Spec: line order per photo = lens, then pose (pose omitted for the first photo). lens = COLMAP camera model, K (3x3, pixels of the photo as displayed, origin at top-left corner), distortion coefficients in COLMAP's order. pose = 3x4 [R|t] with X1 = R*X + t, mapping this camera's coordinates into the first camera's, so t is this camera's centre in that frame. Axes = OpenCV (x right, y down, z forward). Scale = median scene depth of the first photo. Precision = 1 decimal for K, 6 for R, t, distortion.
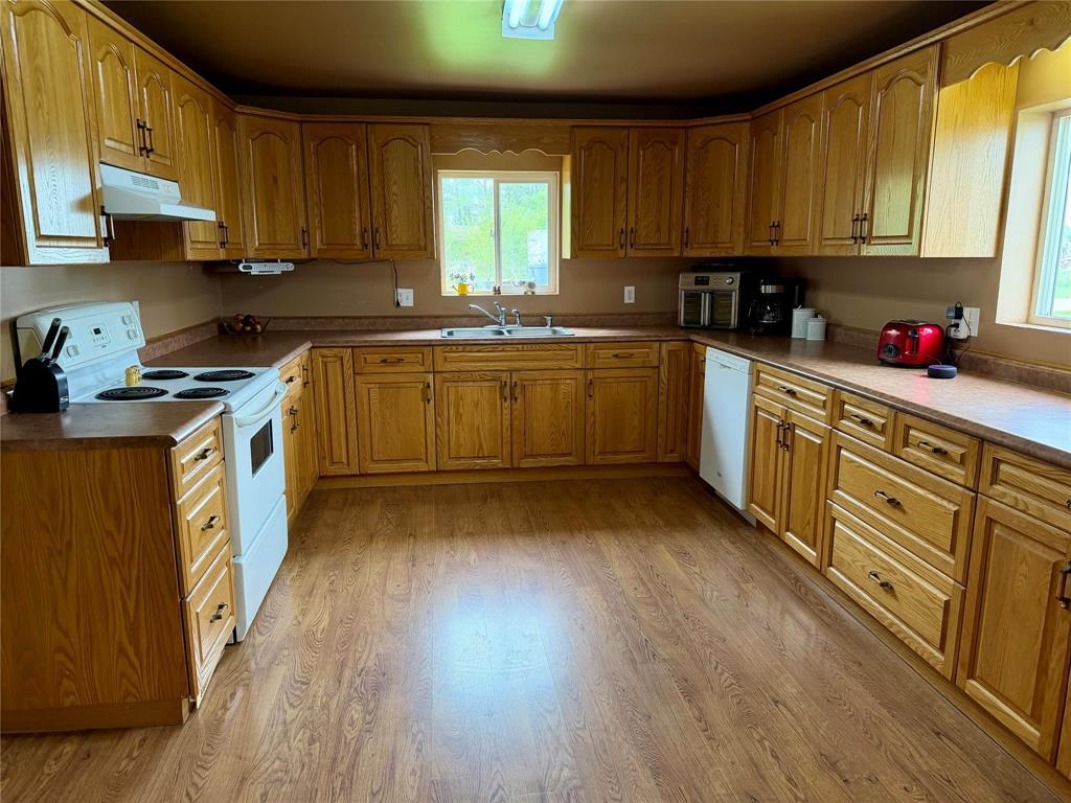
lens RADIAL K [[751.8, 0, 526.7], [0, 751.8, 401.2], [0, 0, 1]] dist [0.051709, -0.052784]
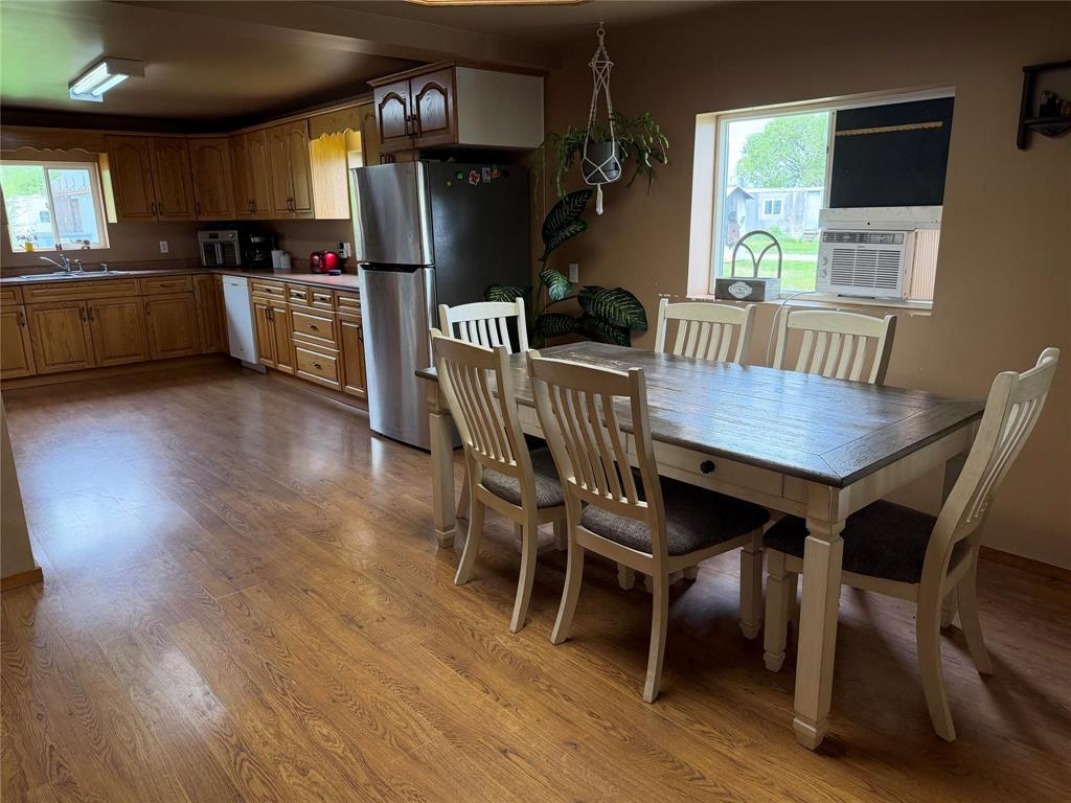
lens RADIAL K [[751.8, 0, 526.7], [0, 751.8, 401.2], [0, 0, 1]] dist [0.051709, -0.052784]
pose [[0.826925, -0.146341, 0.542936, -0.145399], [0.123804, 0.989231, 0.078072, 0.146905], [-0.548514, 0.002658, 0.836137, -0.721826]]
